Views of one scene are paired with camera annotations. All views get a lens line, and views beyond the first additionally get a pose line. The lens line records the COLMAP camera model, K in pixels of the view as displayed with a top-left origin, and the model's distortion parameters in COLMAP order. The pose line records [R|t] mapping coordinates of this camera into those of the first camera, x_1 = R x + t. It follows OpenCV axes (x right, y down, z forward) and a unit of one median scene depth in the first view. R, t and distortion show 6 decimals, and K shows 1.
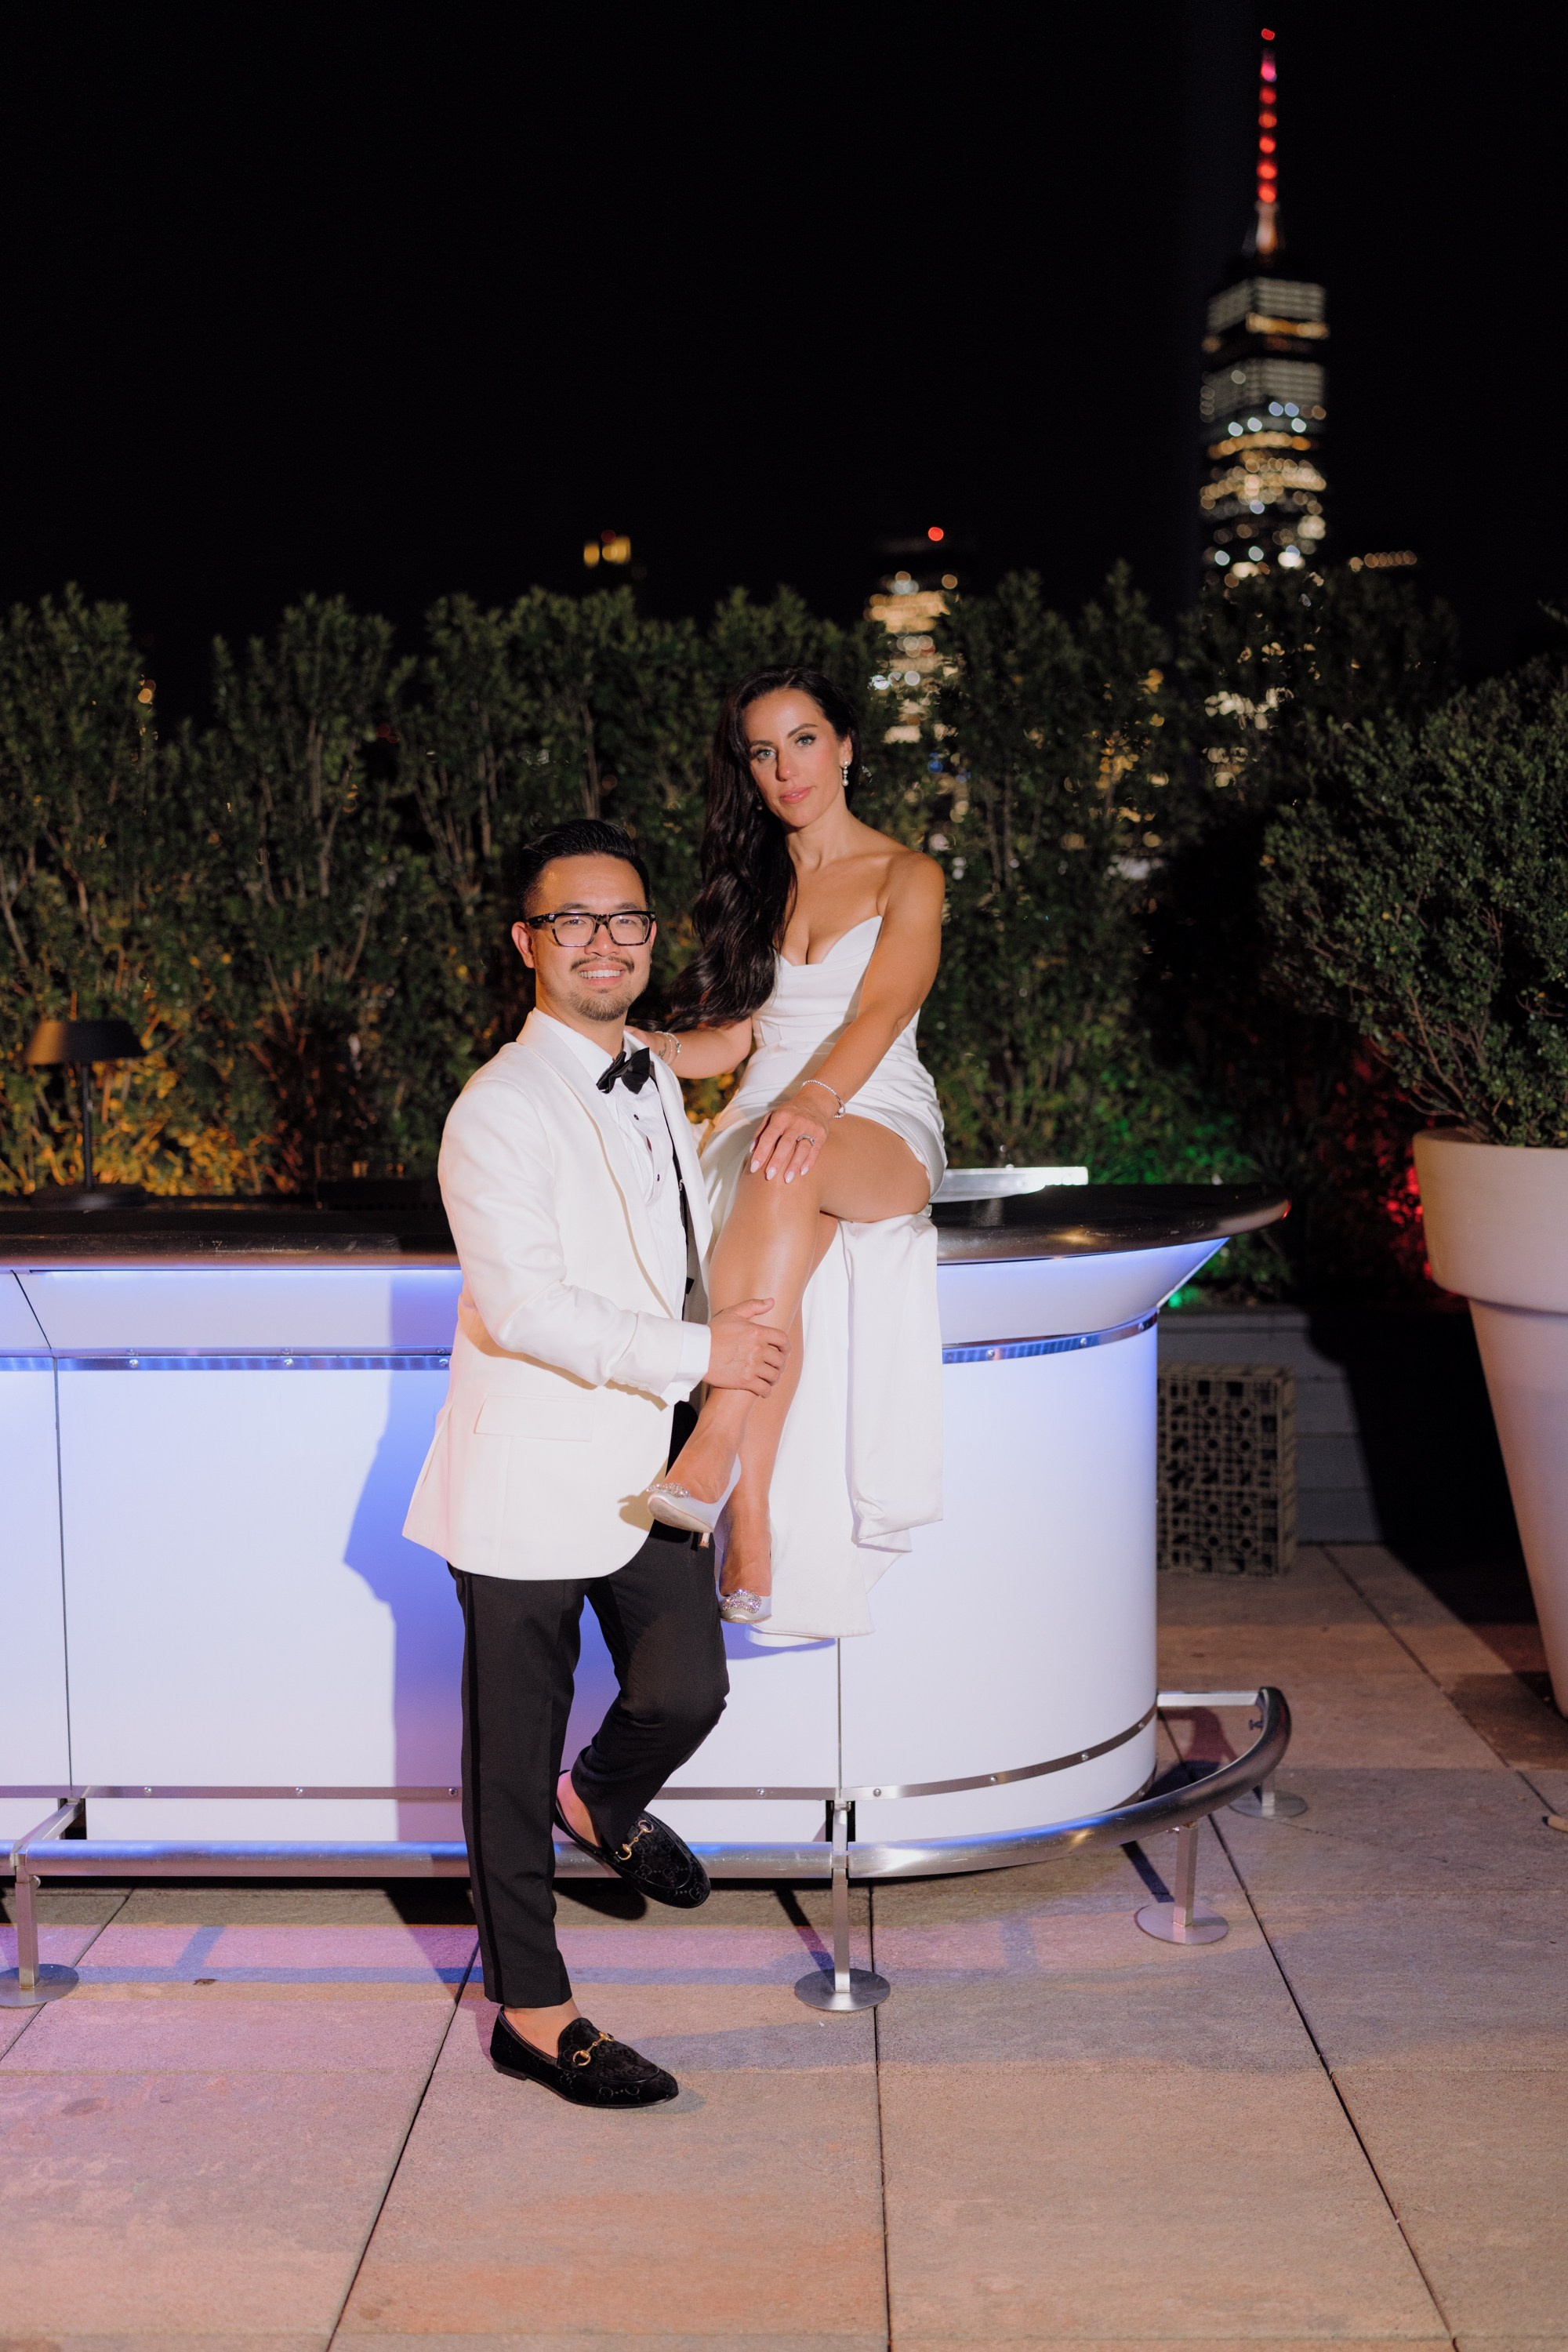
lens RADIAL K [[2233.5, 0, 776.9], [0, 2233.5, 1172.4], [0, 0, 1]] dist [-0.000819, 0.003901]
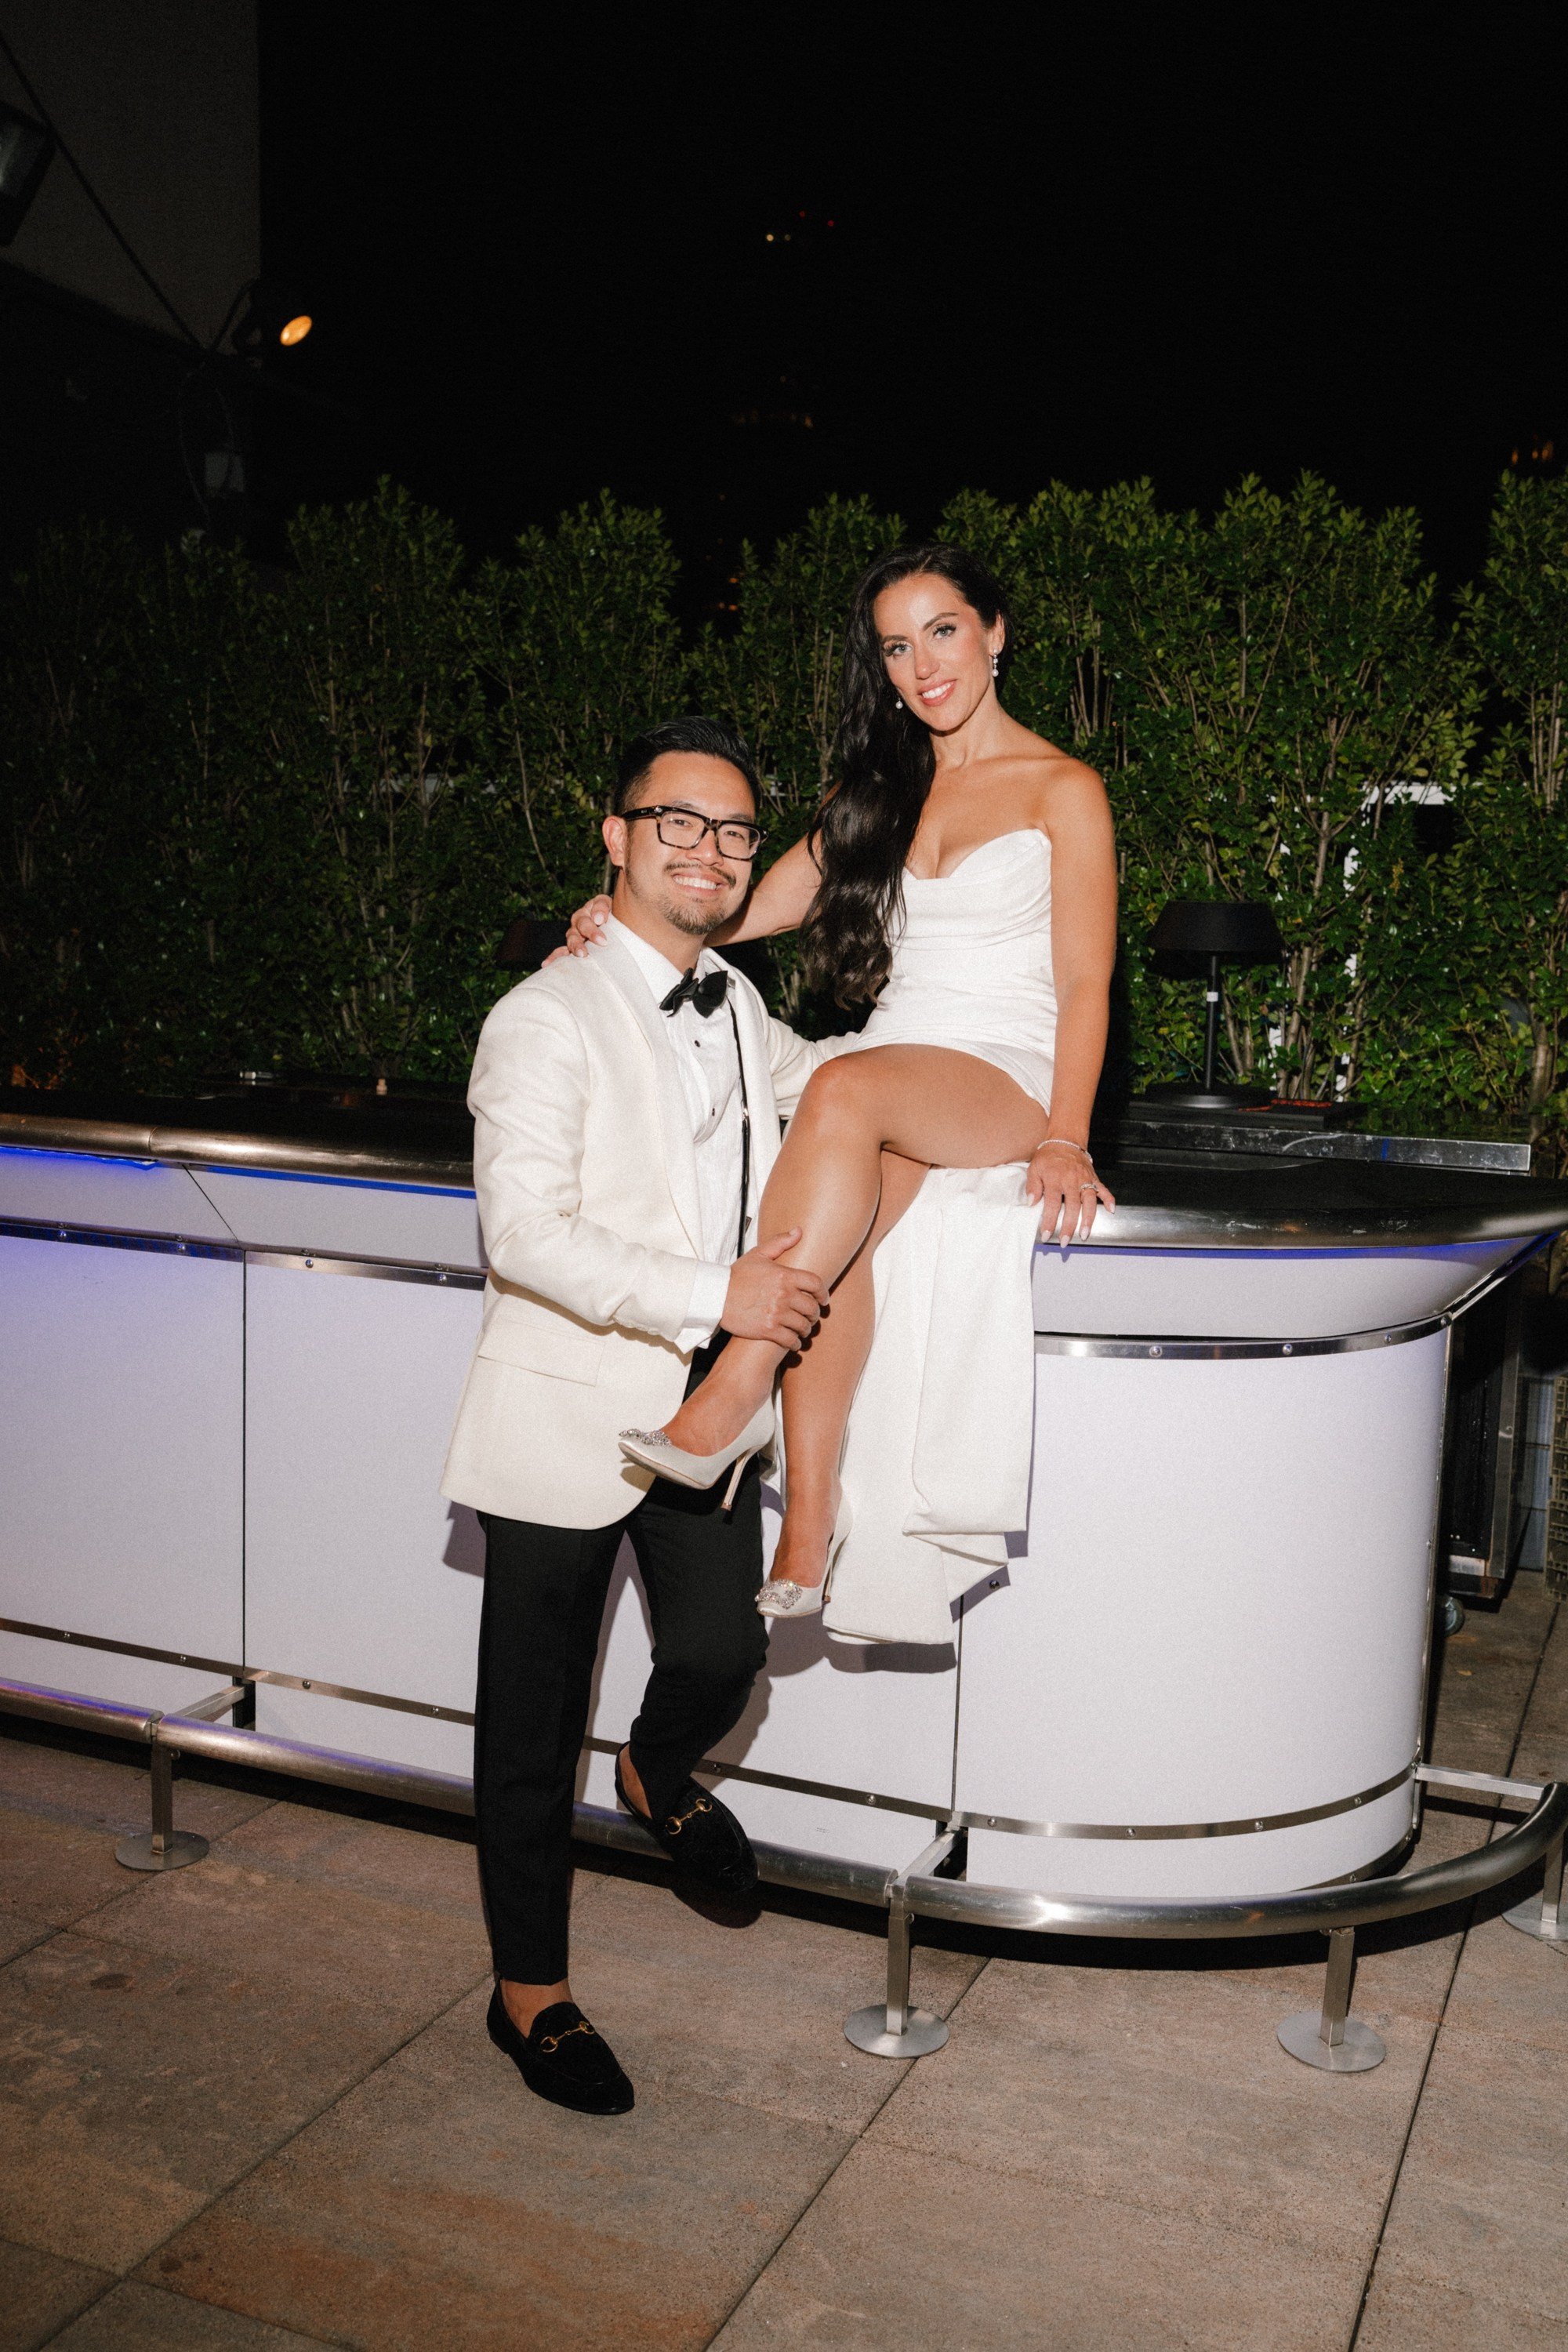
lens RADIAL K [[2233.9, 0, 785.1], [0, 2233.9, 1183.0], [0, 0, 1]] dist [-0.050830, 0.155674]
pose [[0.930243, 0.085814, -0.356769, 0.276756], [-0.072284, 0.996073, 0.051114, -0.015724], [0.359754, -0.021760, 0.932793, 0.158330]]
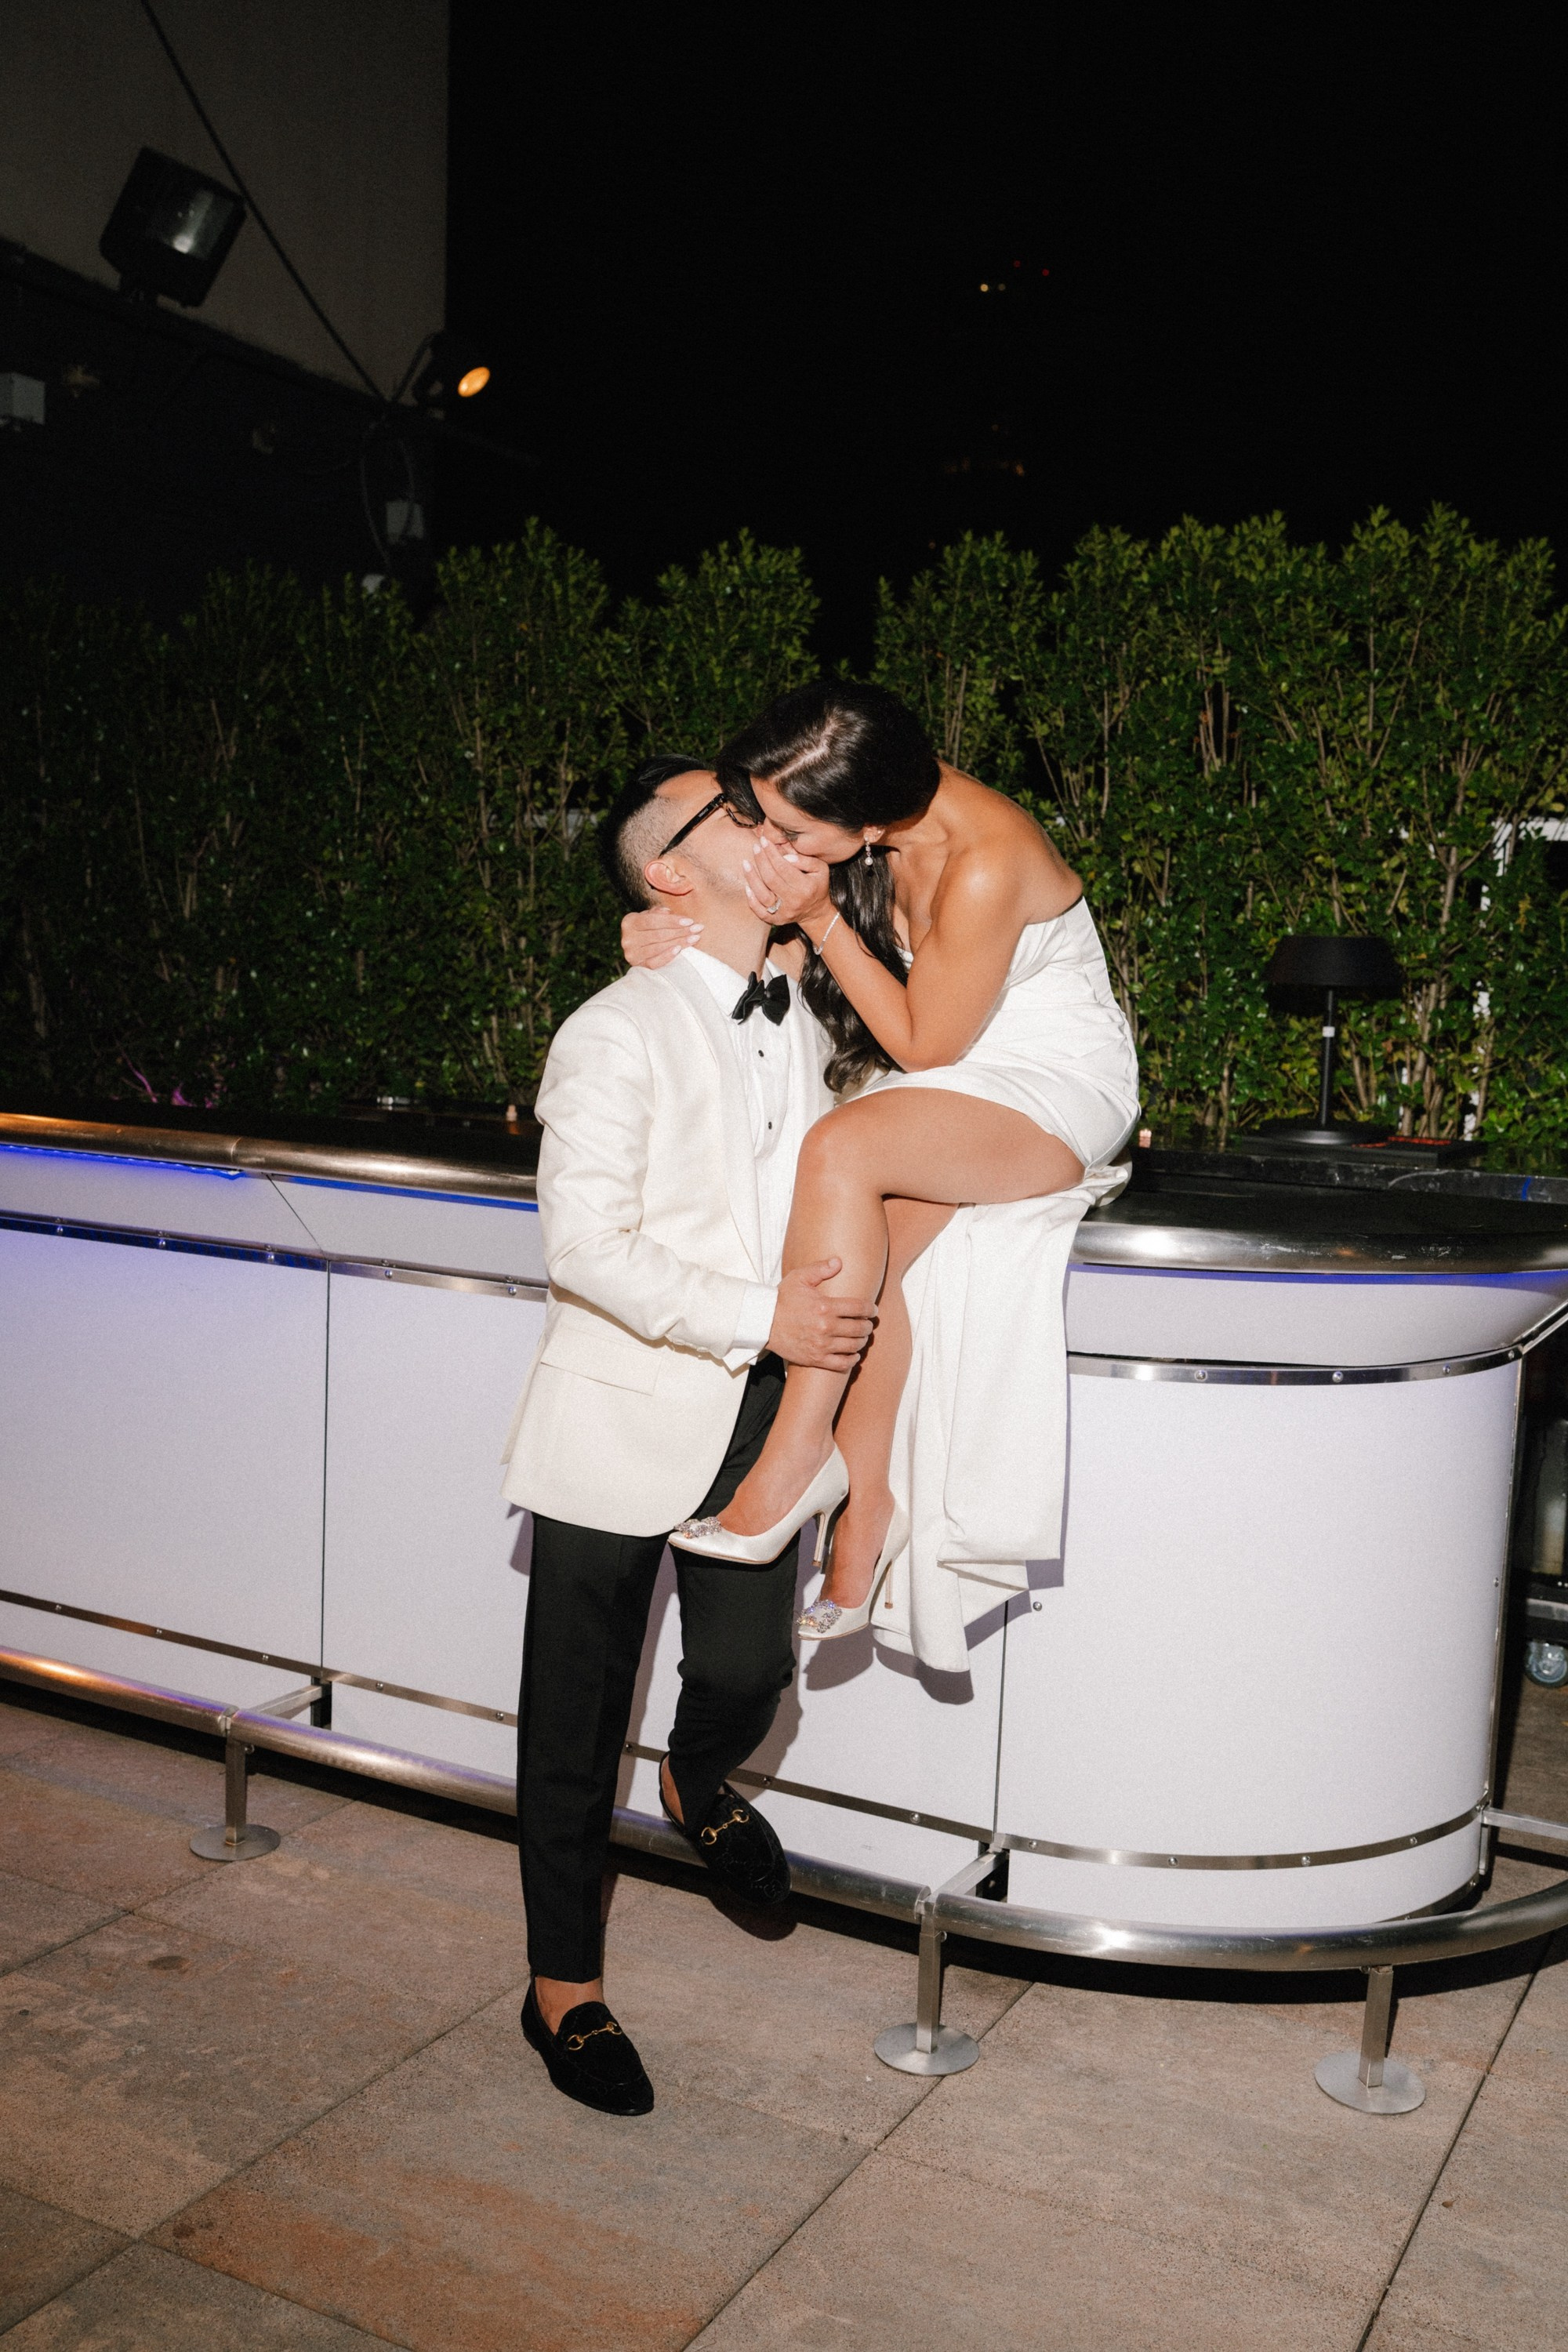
lens RADIAL K [[2236.3, 0, 784.6], [0, 2236.3, 1184.1], [0, 0, 1]] dist [-0.050652, 0.158173]
pose [[0.893798, 0.094062, -0.438495, 0.337305], [-0.085916, 0.995561, 0.038434, -0.009394], [0.440164, 0.003322, 0.897911, 0.170887]]
